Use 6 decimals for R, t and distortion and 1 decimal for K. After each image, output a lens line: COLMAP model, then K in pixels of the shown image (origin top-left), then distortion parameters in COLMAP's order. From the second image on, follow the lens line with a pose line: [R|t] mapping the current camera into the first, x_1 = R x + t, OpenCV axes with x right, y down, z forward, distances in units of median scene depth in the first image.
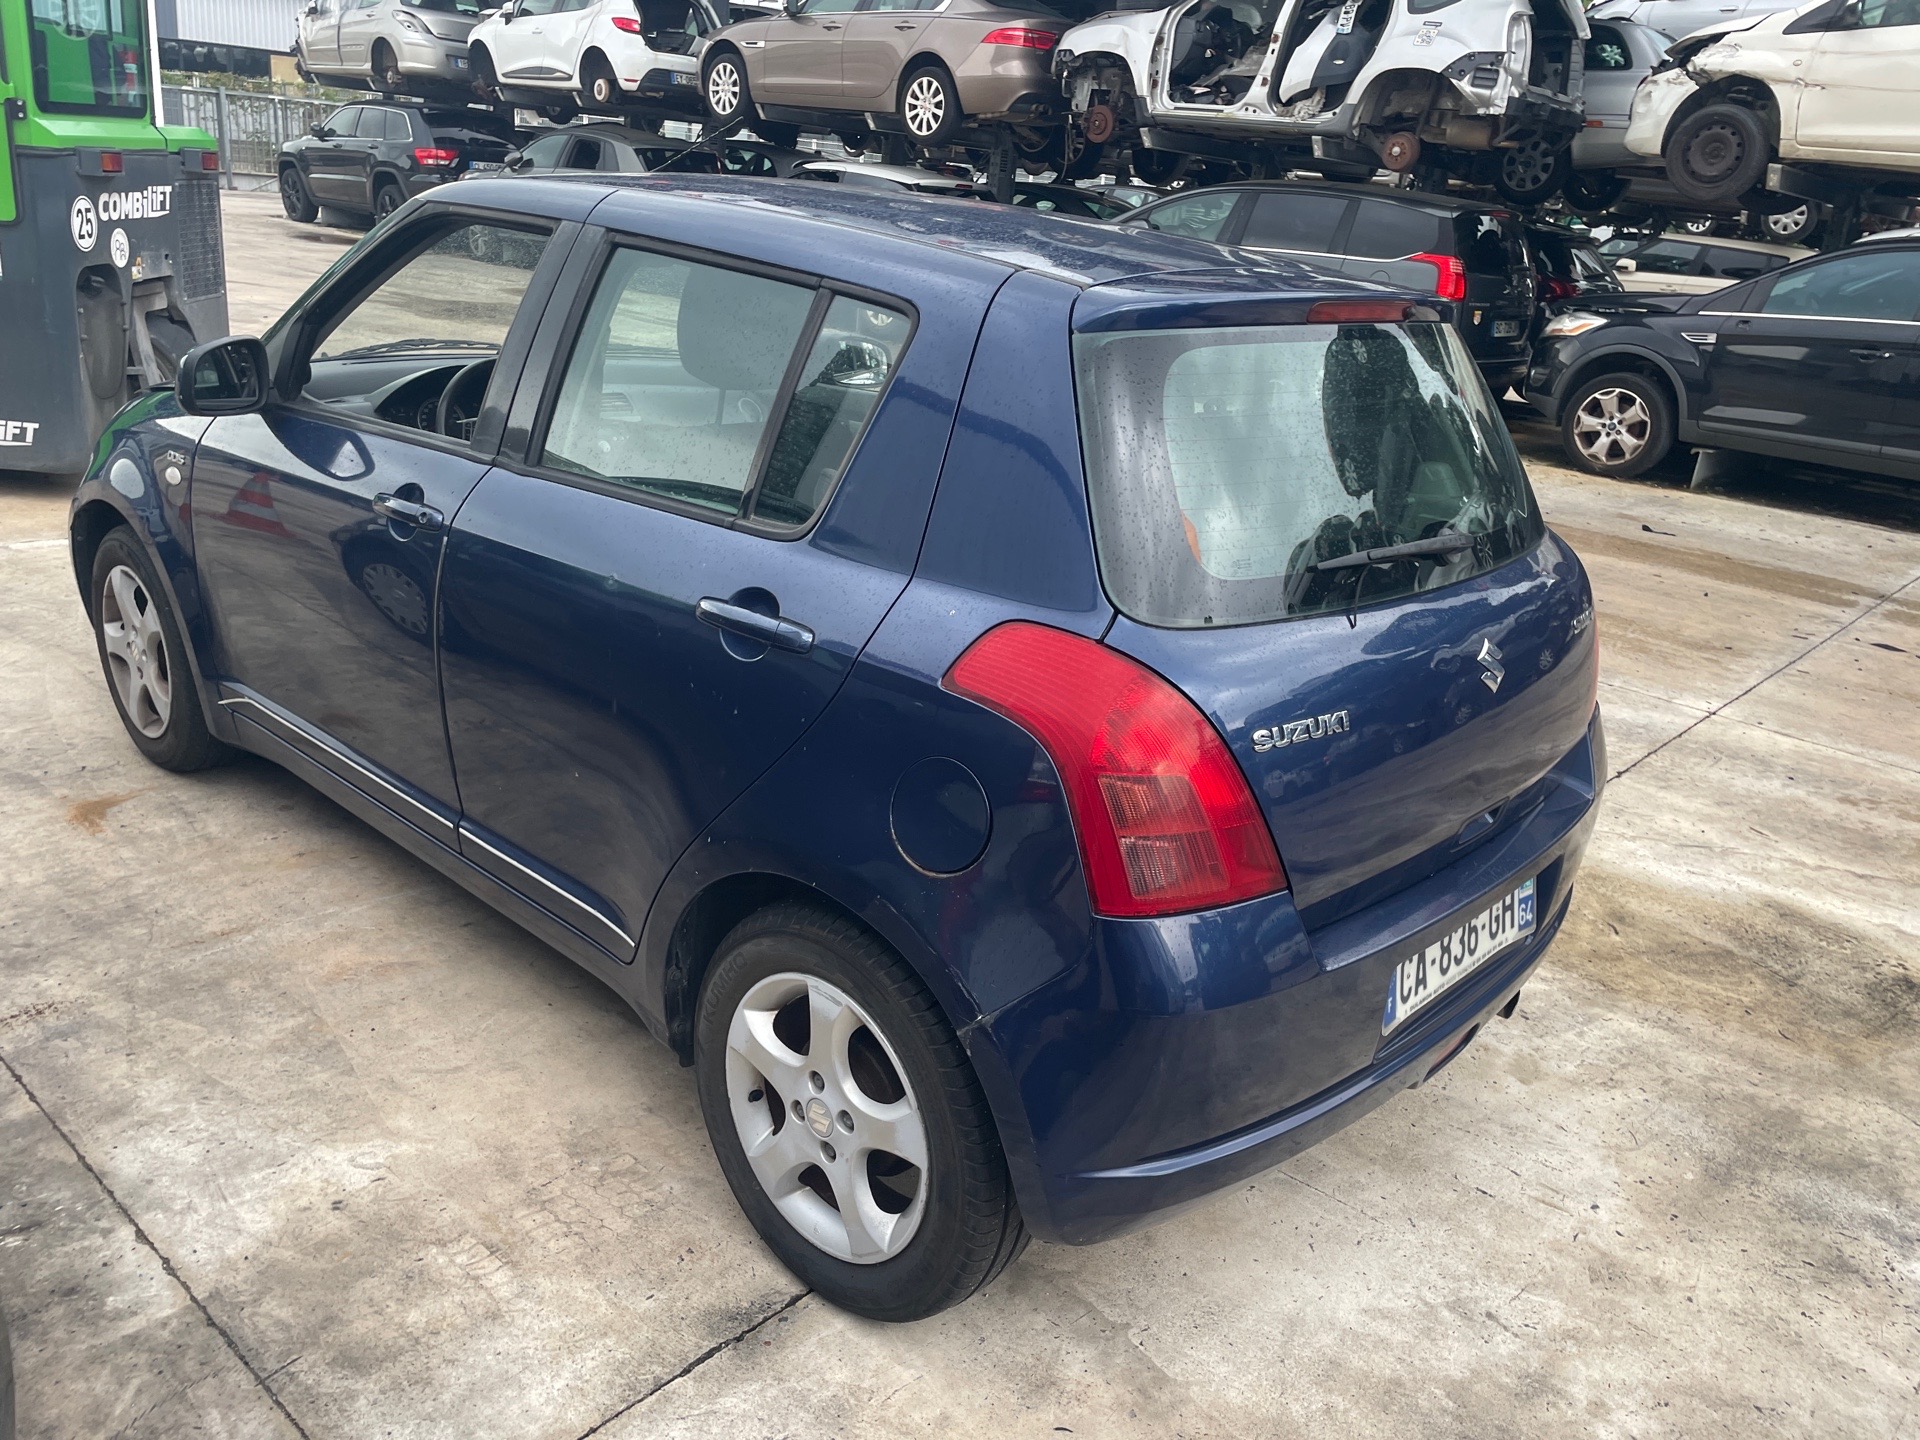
lens RADIAL K [[1490.5, 0, 960.0], [0, 1490.5, 720.0], [0, 0, 1]] dist [-0.001093, -0.008347]
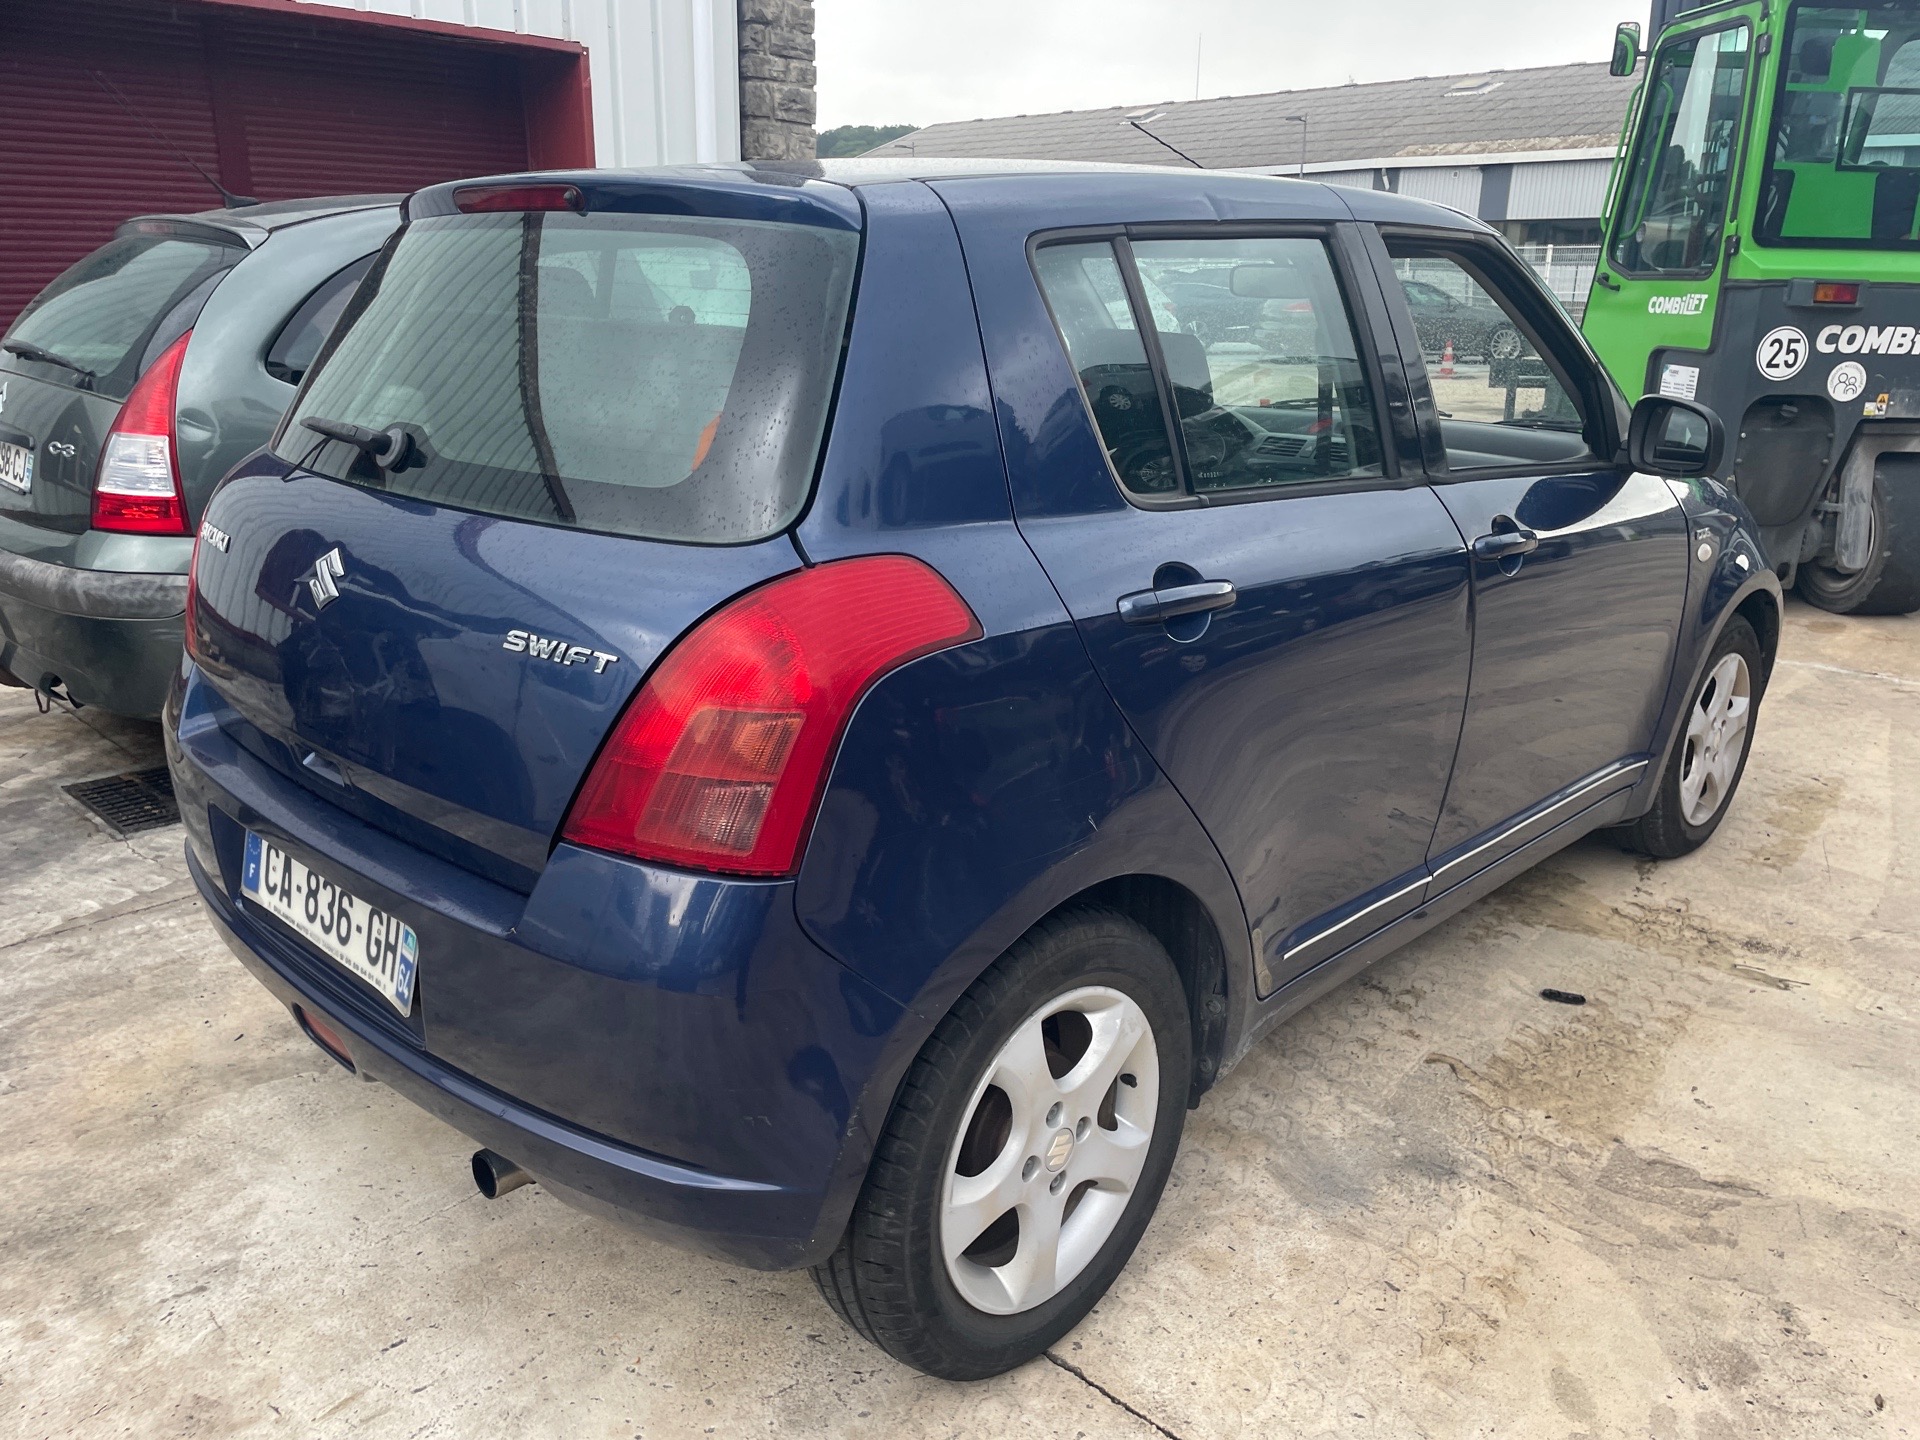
lens RADIAL K [[1490.5, 0, 960.0], [0, 1490.5, 720.0], [0, 0, 1]] dist [-0.001093, -0.008347]
pose [[-0.029185, 0.206295, -0.978055, 0.495800], [-0.361302, 0.910139, 0.202751, -0.113784], [0.931992, 0.359291, 0.047972, 0.541277]]
